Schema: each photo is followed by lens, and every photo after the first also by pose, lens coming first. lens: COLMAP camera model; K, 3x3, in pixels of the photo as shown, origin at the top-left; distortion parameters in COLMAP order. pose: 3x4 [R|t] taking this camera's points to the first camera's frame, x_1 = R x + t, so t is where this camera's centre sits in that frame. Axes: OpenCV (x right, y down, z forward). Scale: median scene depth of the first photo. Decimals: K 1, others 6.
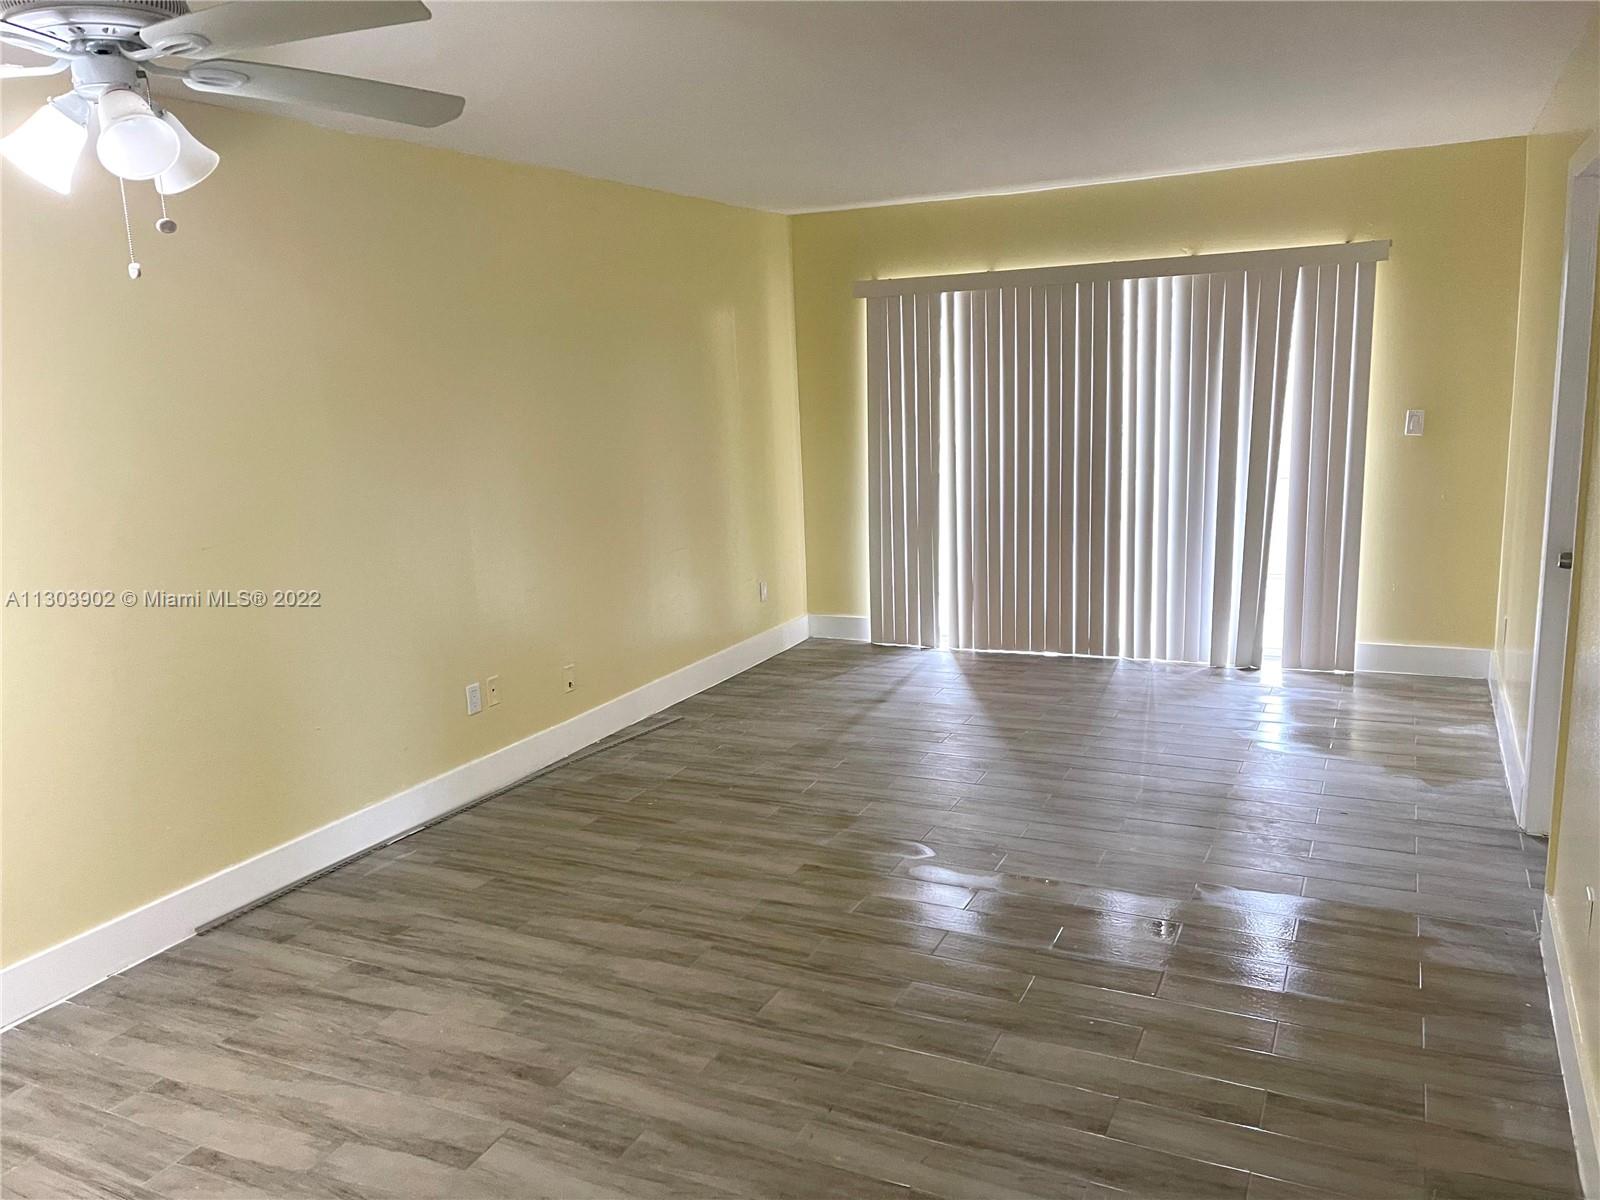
lens RADIAL K [[1229.4, 0, 812.1], [0, 1229.4, 597.6], [0, 0, 1]] dist [0.051913, -0.085118]
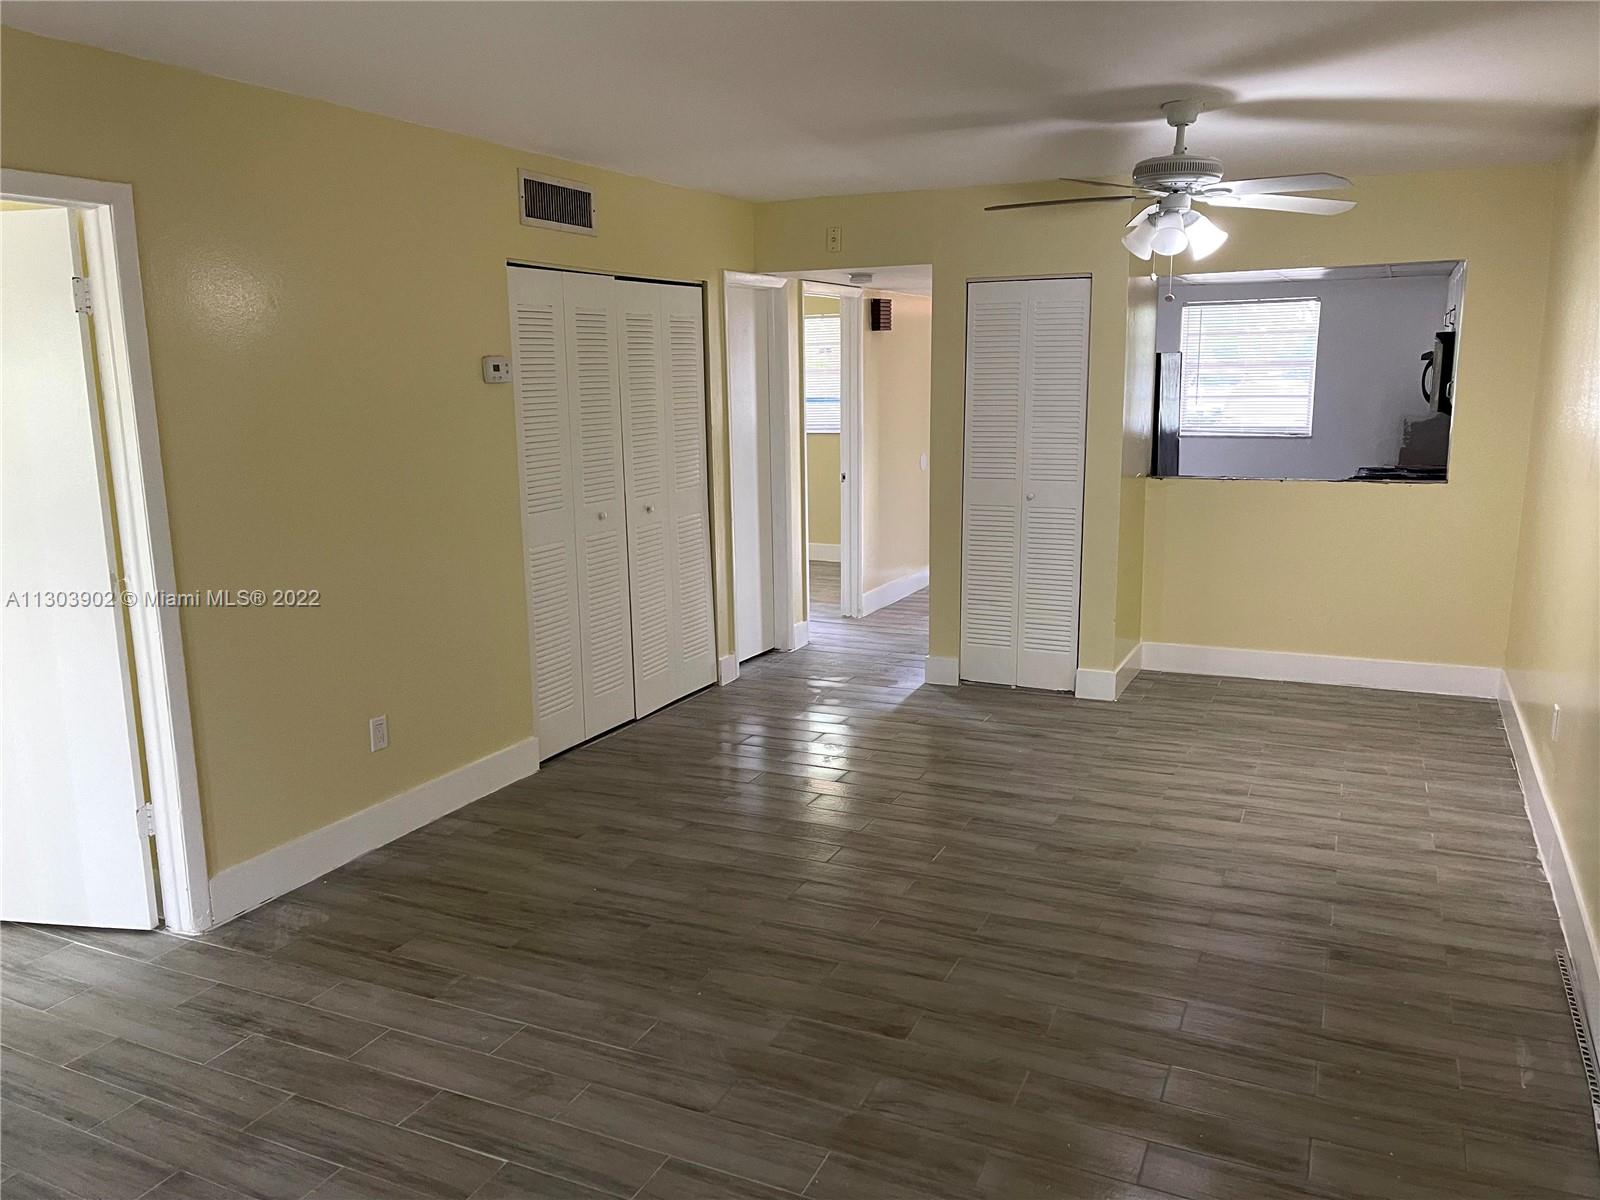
lens RADIAL K [[1229.4, 0, 800.2], [0, 1229.4, 598.9], [0, 0, 1]] dist [0.051913, -0.085118]
pose [[-0.998268, 0.058593, 0.005184, 0.040002], [0.056426, 0.928992, 0.365773, -0.329645], [0.016616, 0.365432, -0.930690, 1.731192]]
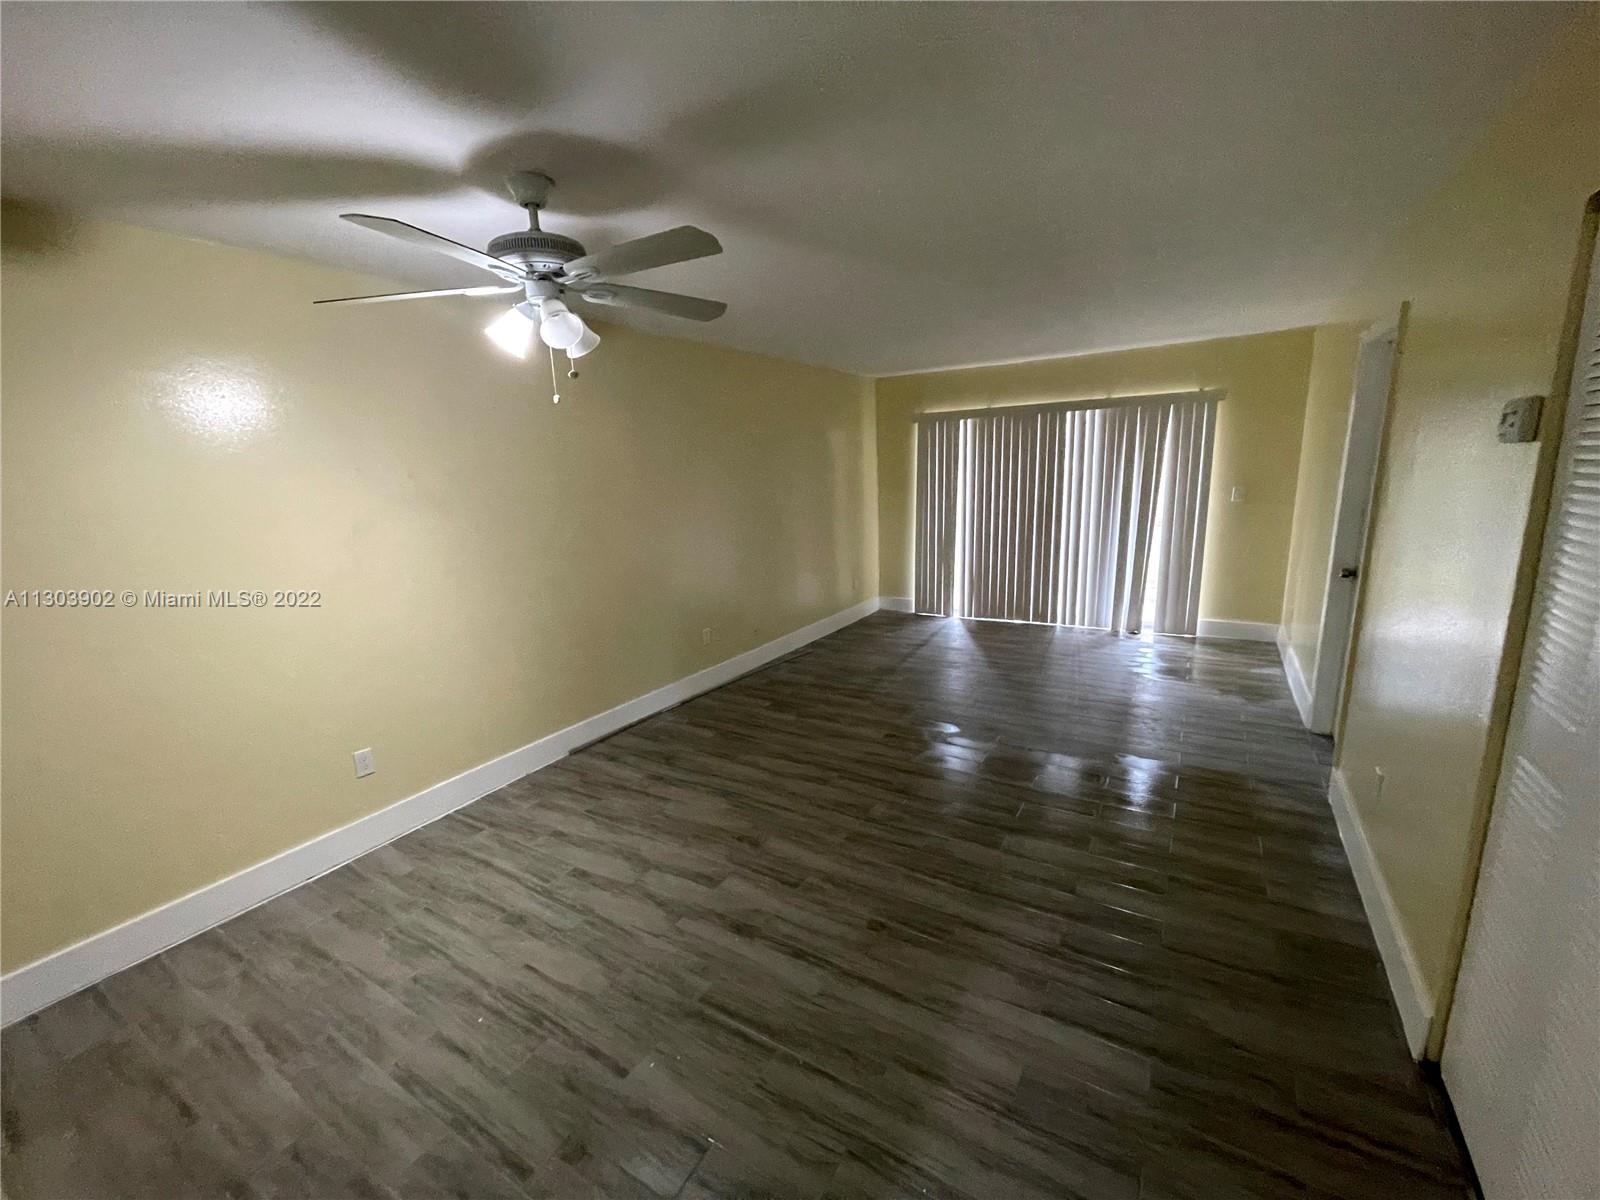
lens RADIAL K [[653.3, 0, 795.2], [0, 653.3, 601.9], [0, 0, 1]] dist [-0.017801, -0.000091]
pose [[0.993991, 0.023190, -0.106973, -0.045056], [-0.020948, 0.999538, 0.022041, 0.005277], [0.107435, -0.019668, 0.994018, 0.036874]]
